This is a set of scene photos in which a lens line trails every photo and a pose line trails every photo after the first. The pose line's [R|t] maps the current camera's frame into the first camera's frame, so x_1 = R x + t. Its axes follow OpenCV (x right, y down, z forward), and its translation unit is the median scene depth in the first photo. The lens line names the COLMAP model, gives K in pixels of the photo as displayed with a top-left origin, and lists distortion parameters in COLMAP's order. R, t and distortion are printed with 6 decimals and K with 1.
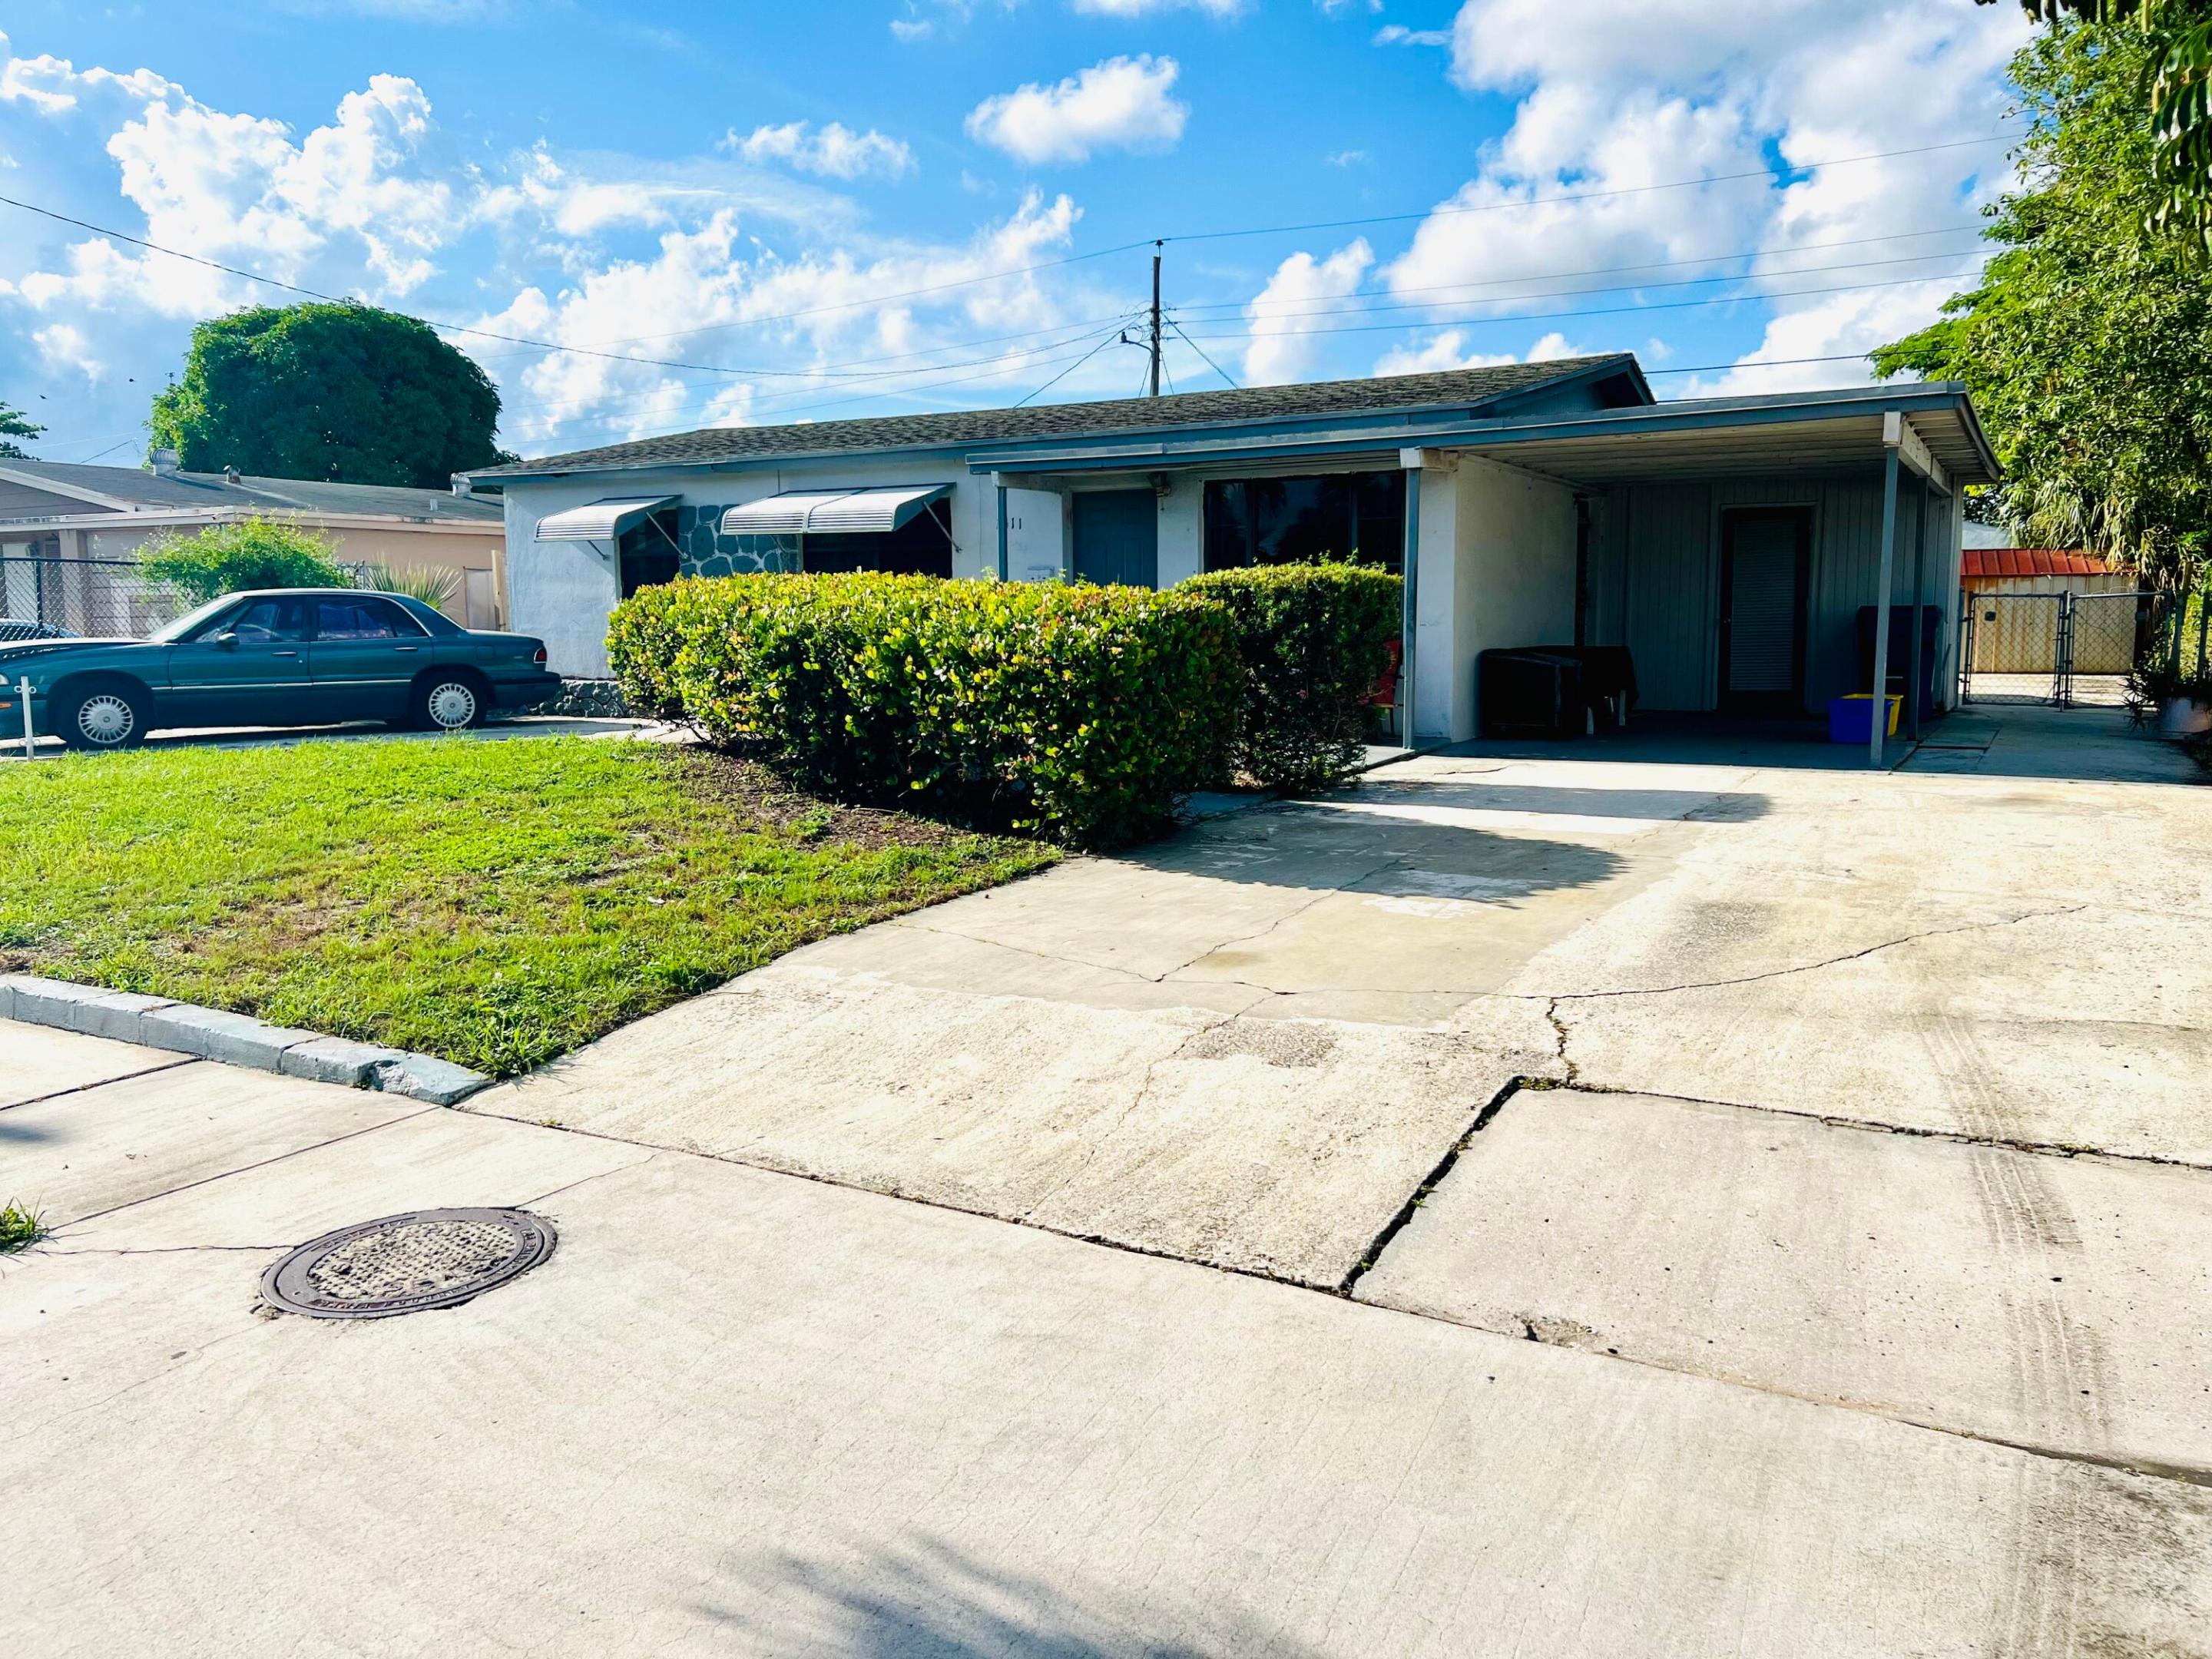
lens RADIAL K [[1648.2, 0, 1106.0], [0, 1648.2, 829.5], [0, 0, 1]] dist [0.105451, -0.191716]
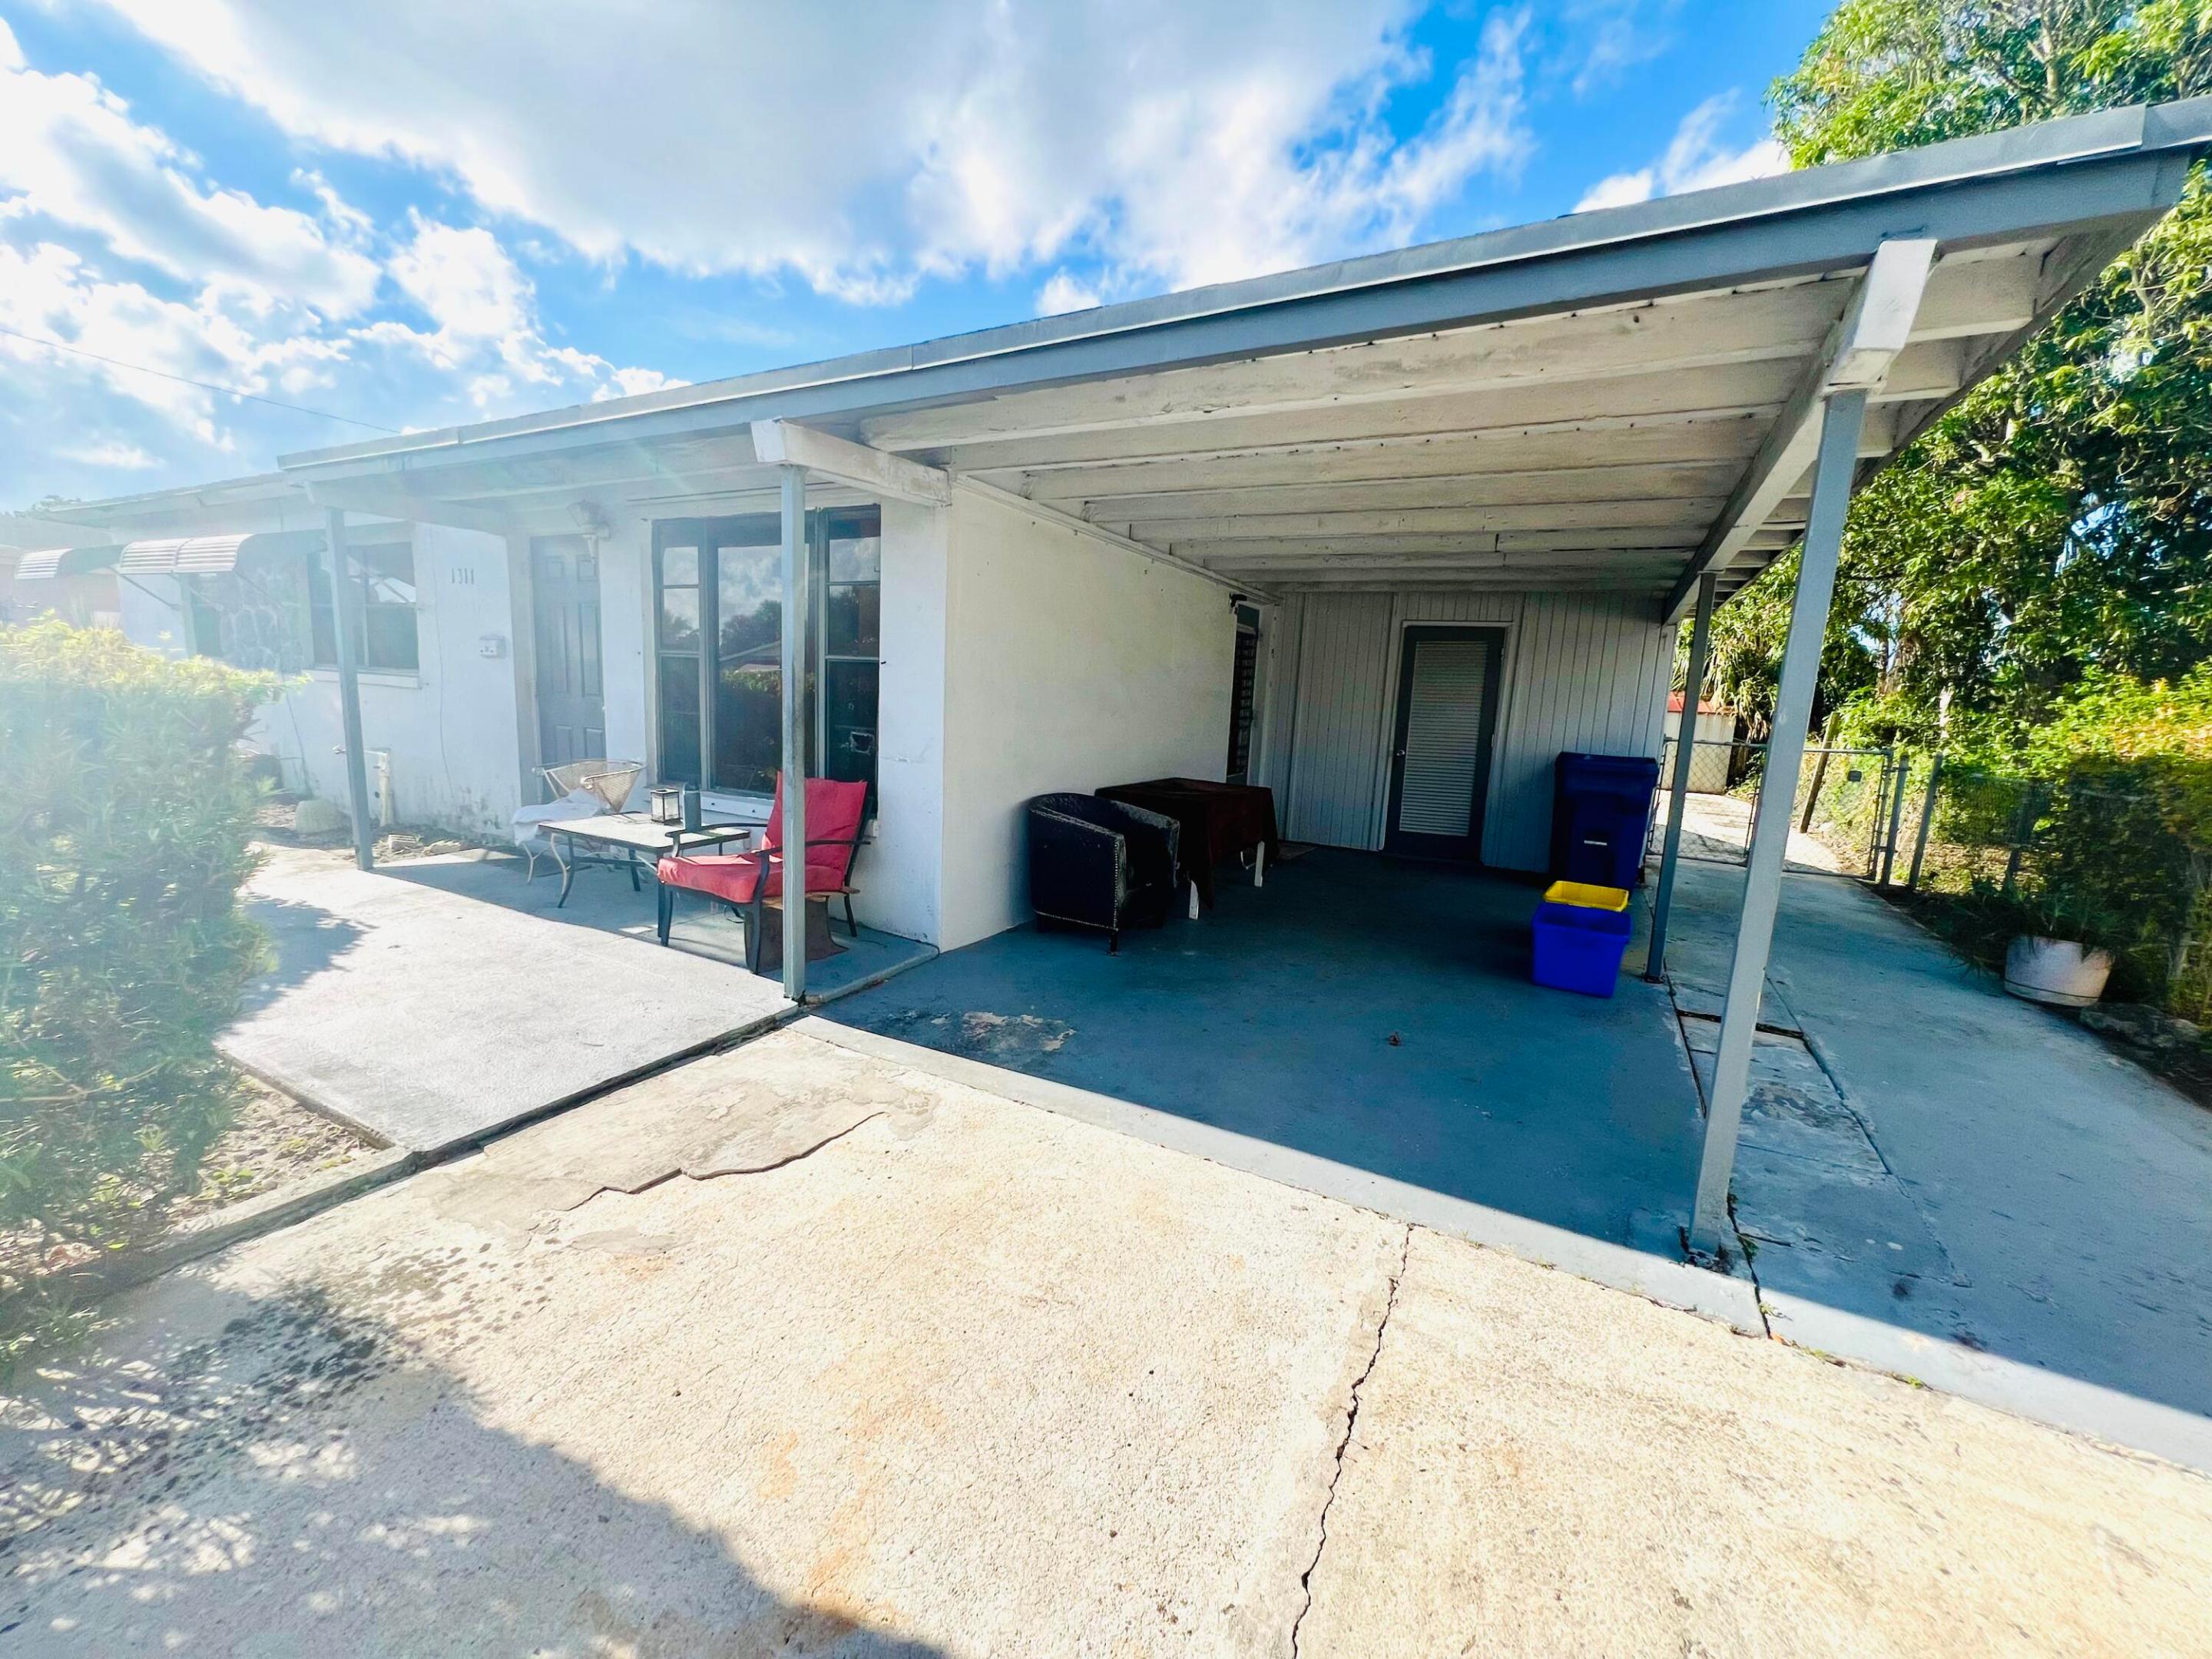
lens RADIAL K [[889.7, 0, 1106.0], [0, 889.7, 829.5], [0, 0, 1]] dist [-0.030021, -0.000034]
pose [[0.998208, 0.055848, 0.021478, 0.277952], [-0.056405, 0.998063, 0.026263, -0.117664], [-0.019970, -0.027427, 0.999424, 0.709519]]
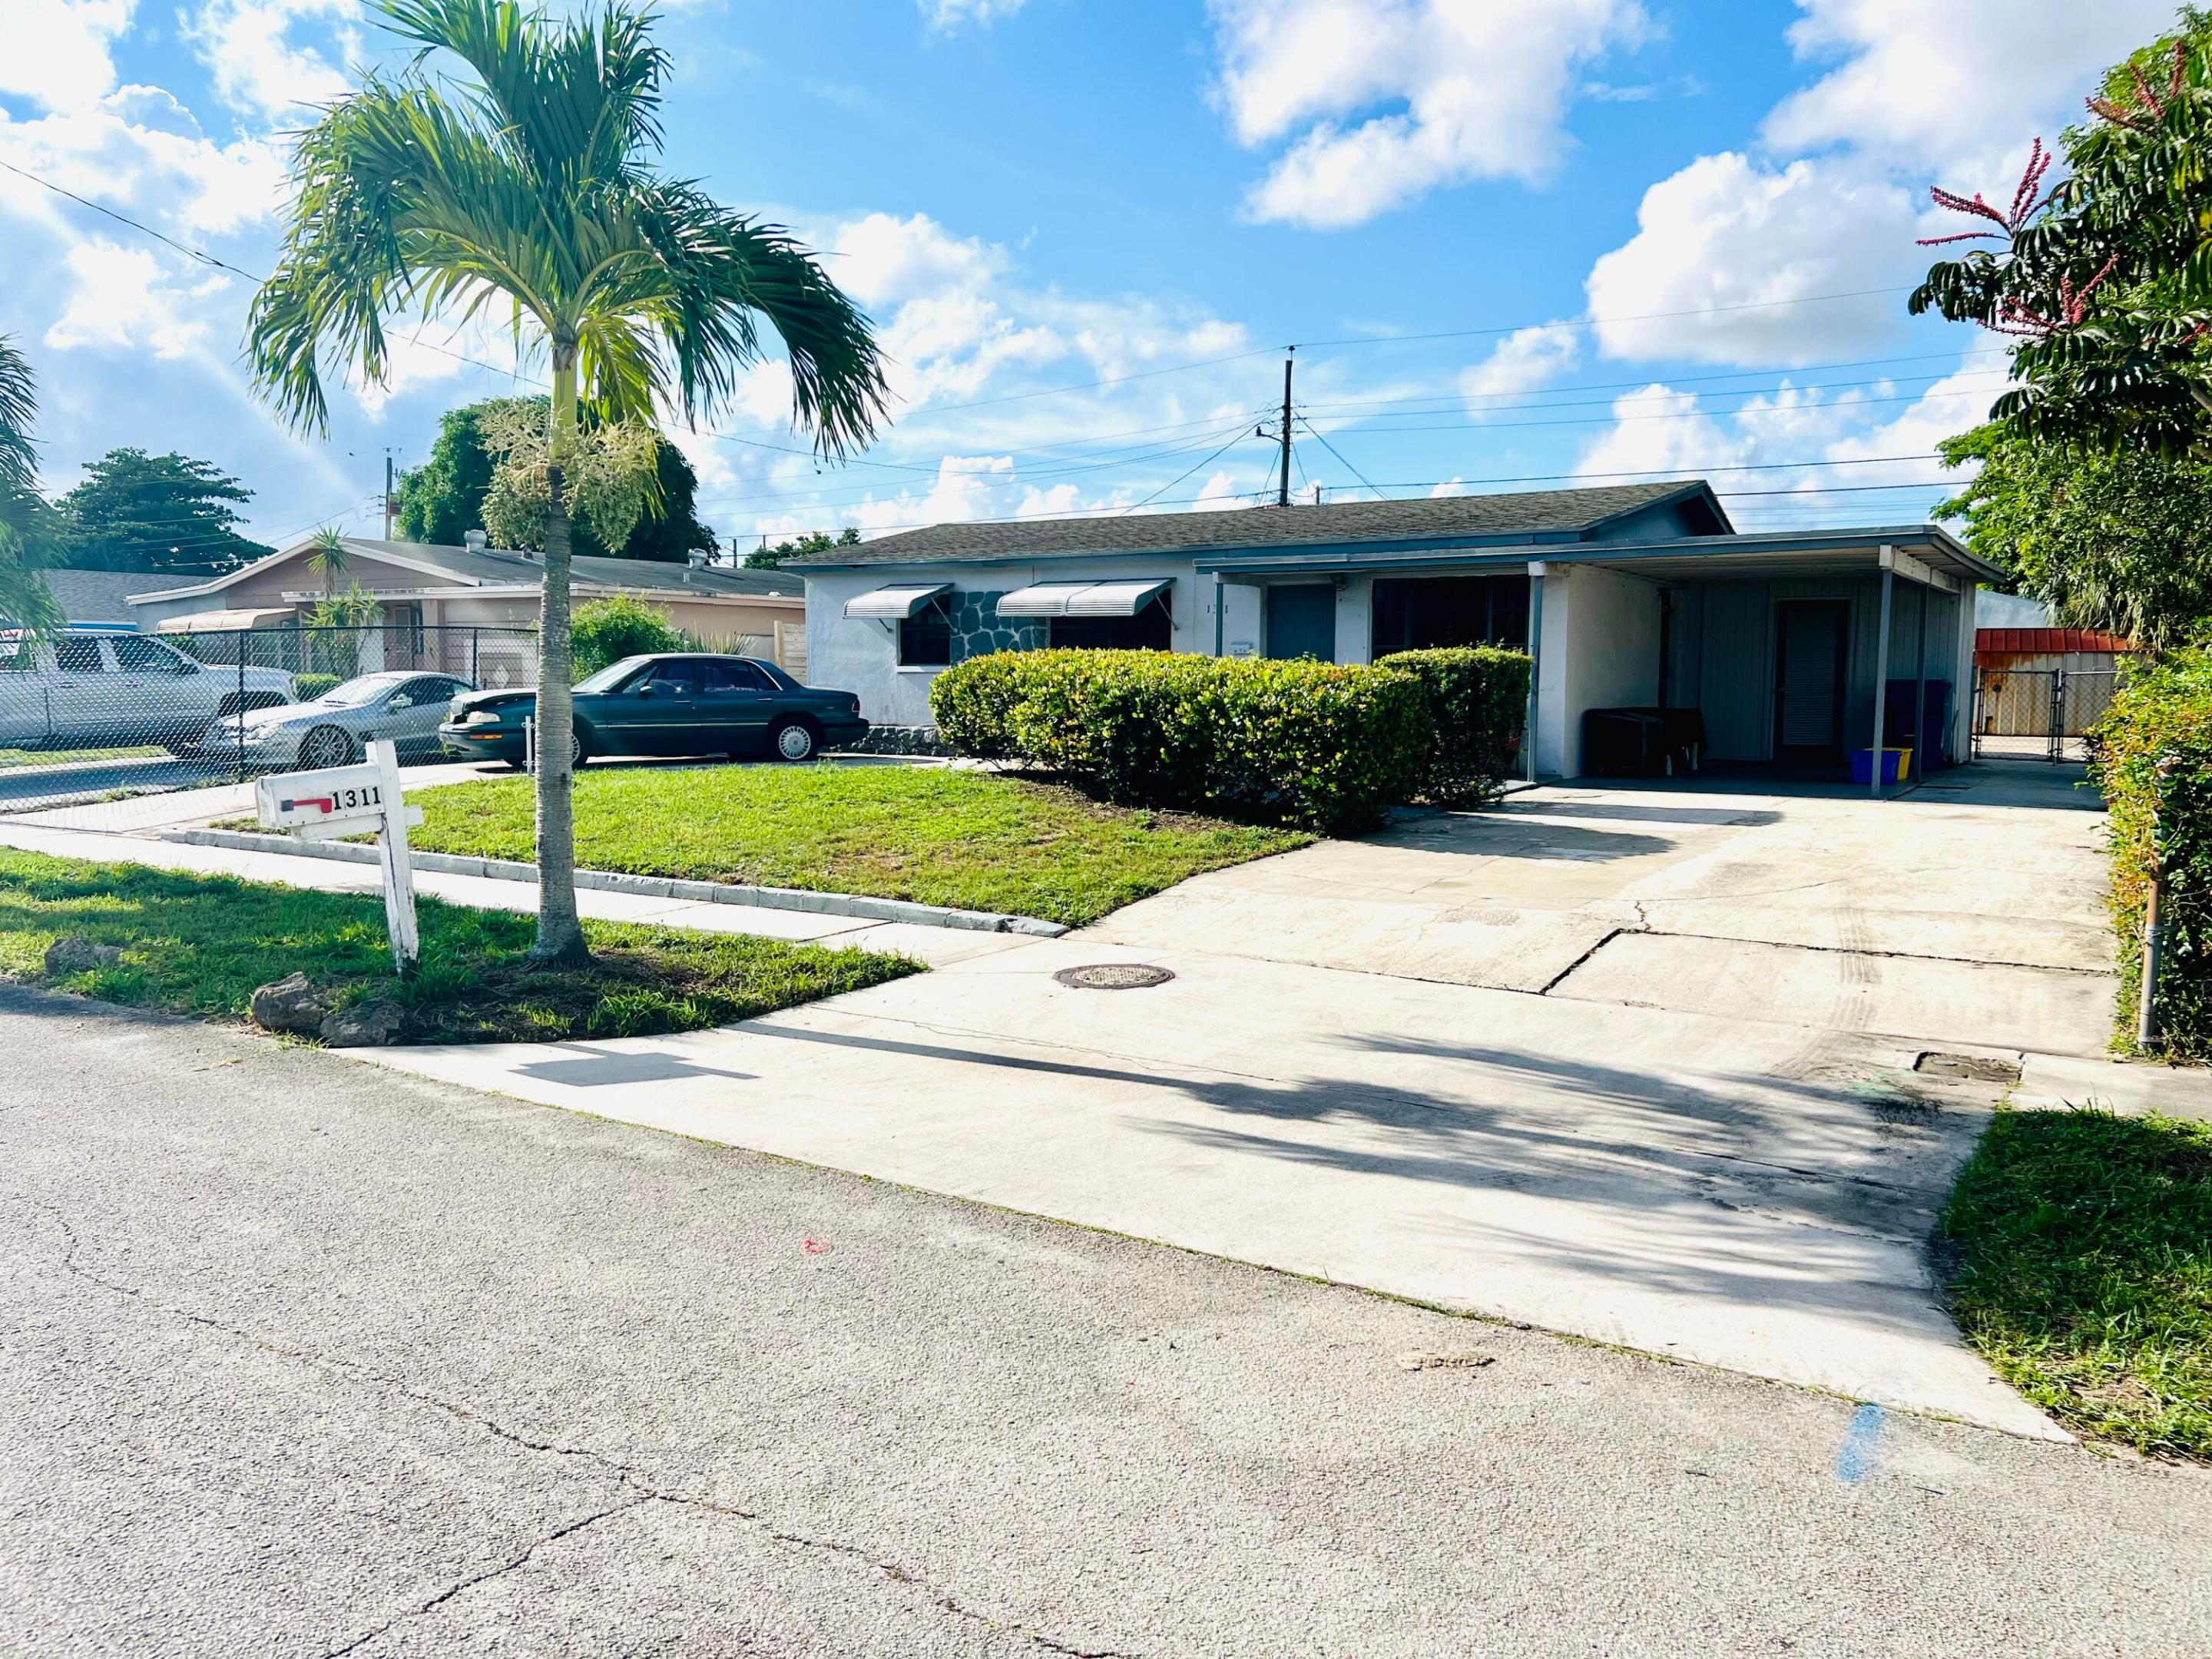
lens RADIAL K [[1669.4, 0, 1103.7], [0, 1669.4, 857.9], [0, 0, 1]] dist [0.105718, -0.213871]
pose [[0.998867, 0.016483, -0.044634, -0.102992], [-0.017270, 0.999701, -0.017321, 0.042884], [0.044335, 0.018072, 0.998853, -0.382268]]
